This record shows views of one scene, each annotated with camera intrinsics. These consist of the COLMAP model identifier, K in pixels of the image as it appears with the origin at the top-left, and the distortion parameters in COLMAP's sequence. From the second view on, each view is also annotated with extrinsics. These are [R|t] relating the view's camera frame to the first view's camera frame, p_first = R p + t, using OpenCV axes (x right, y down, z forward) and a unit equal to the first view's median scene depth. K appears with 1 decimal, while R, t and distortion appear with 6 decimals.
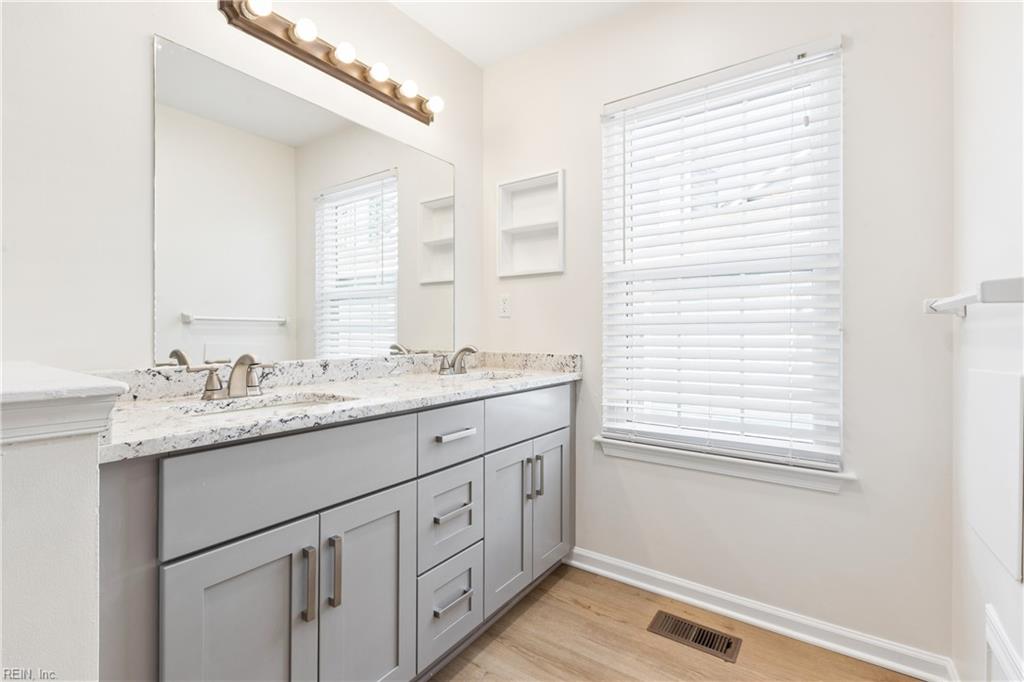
lens RADIAL K [[464.5, 0, 512.6], [0, 464.5, 332.0], [0, 0, 1]] dist [0.004180, -0.000271]
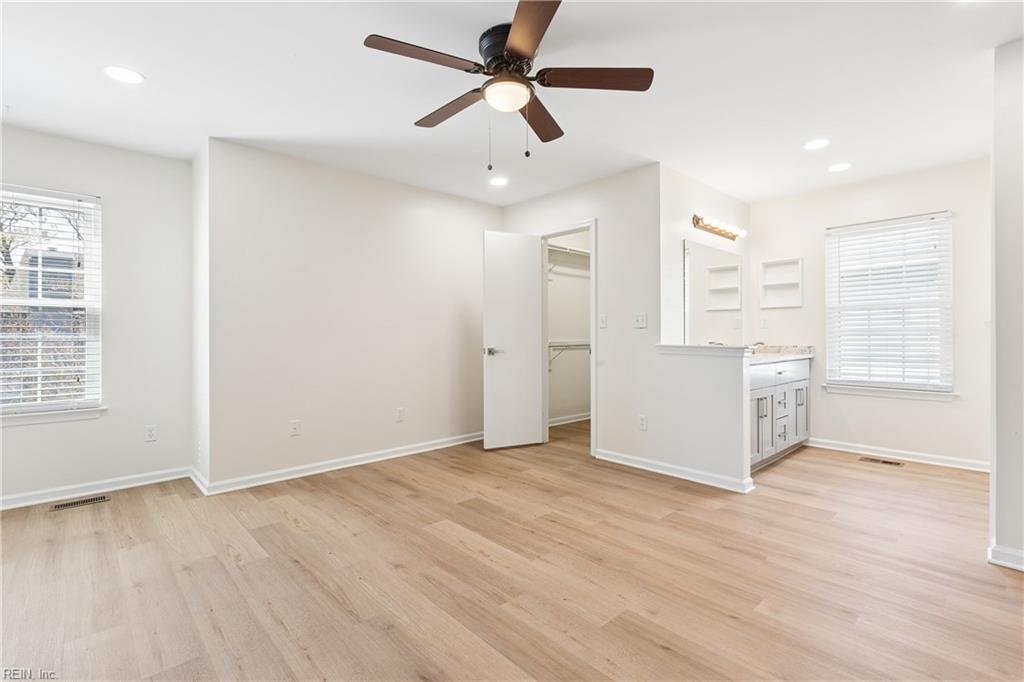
lens RADIAL K [[464.5, 0, 503.9], [0, 464.5, 334.2], [0, 0, 1]] dist [0.004180, -0.000271]
pose [[0.974480, -0.003106, -0.224452, -0.767744], [0.001615, 0.999975, -0.006824, 0.008609], [0.224467, 0.006287, 0.974461, -1.416268]]
